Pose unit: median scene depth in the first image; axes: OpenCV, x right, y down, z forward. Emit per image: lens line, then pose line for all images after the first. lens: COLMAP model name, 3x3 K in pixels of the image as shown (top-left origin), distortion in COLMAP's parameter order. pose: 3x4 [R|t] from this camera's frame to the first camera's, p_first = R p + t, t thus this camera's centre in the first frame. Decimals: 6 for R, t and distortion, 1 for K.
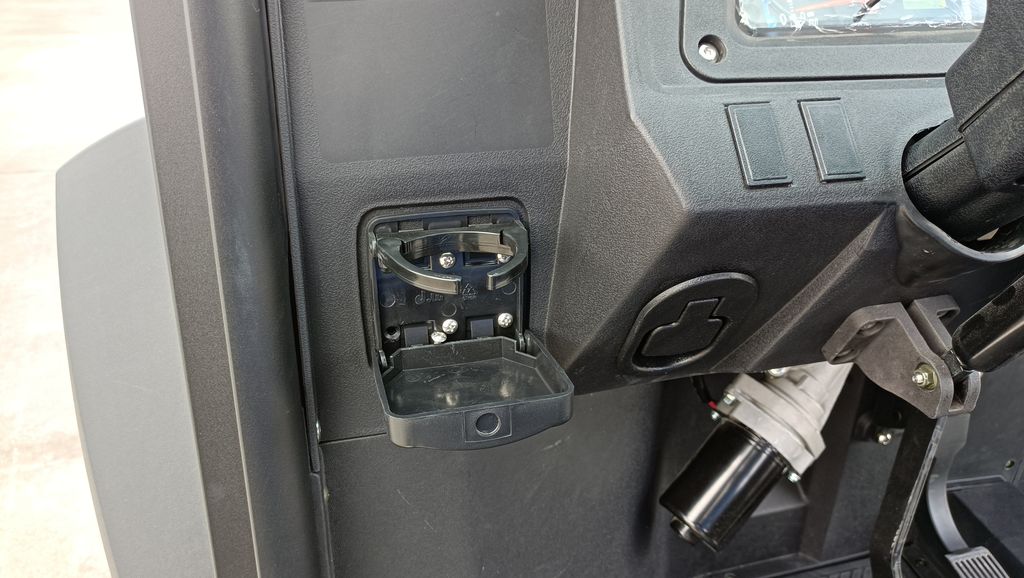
lens RADIAL K [[793.9, 0, 510.3], [0, 793.9, 242.5], [0, 0, 1]] dist [-0.019703, 0.000245]
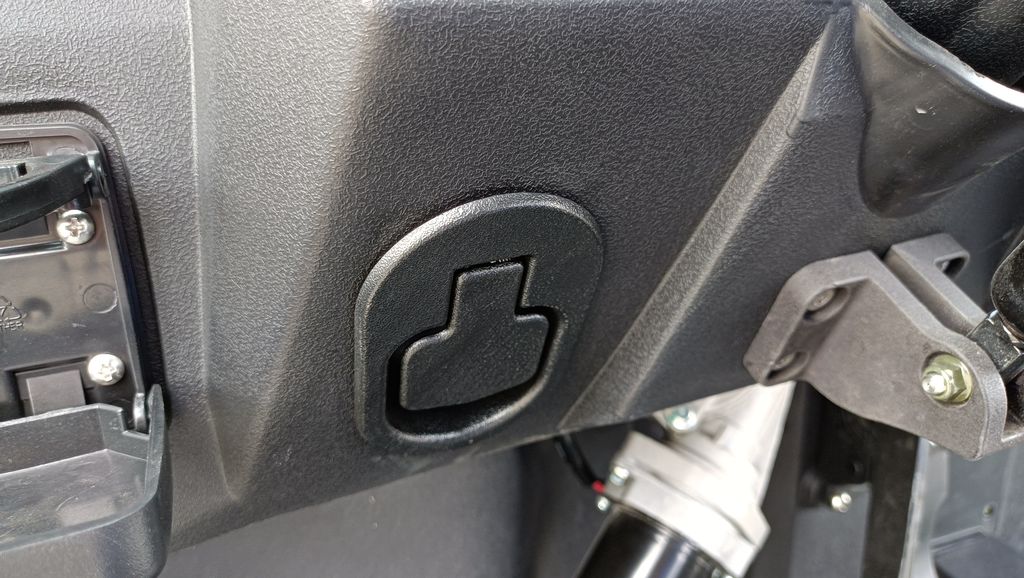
lens RADIAL K [[793.9, 0, 510.3], [0, 793.9, 242.5], [0, 0, 1]] dist [-0.019703, 0.000245]
pose [[0.987566, -0.098727, 0.122338, 0.183392], [0.112701, 0.987168, -0.113127, 0.103116], [-0.109599, 0.125508, 0.986020, 0.489559]]
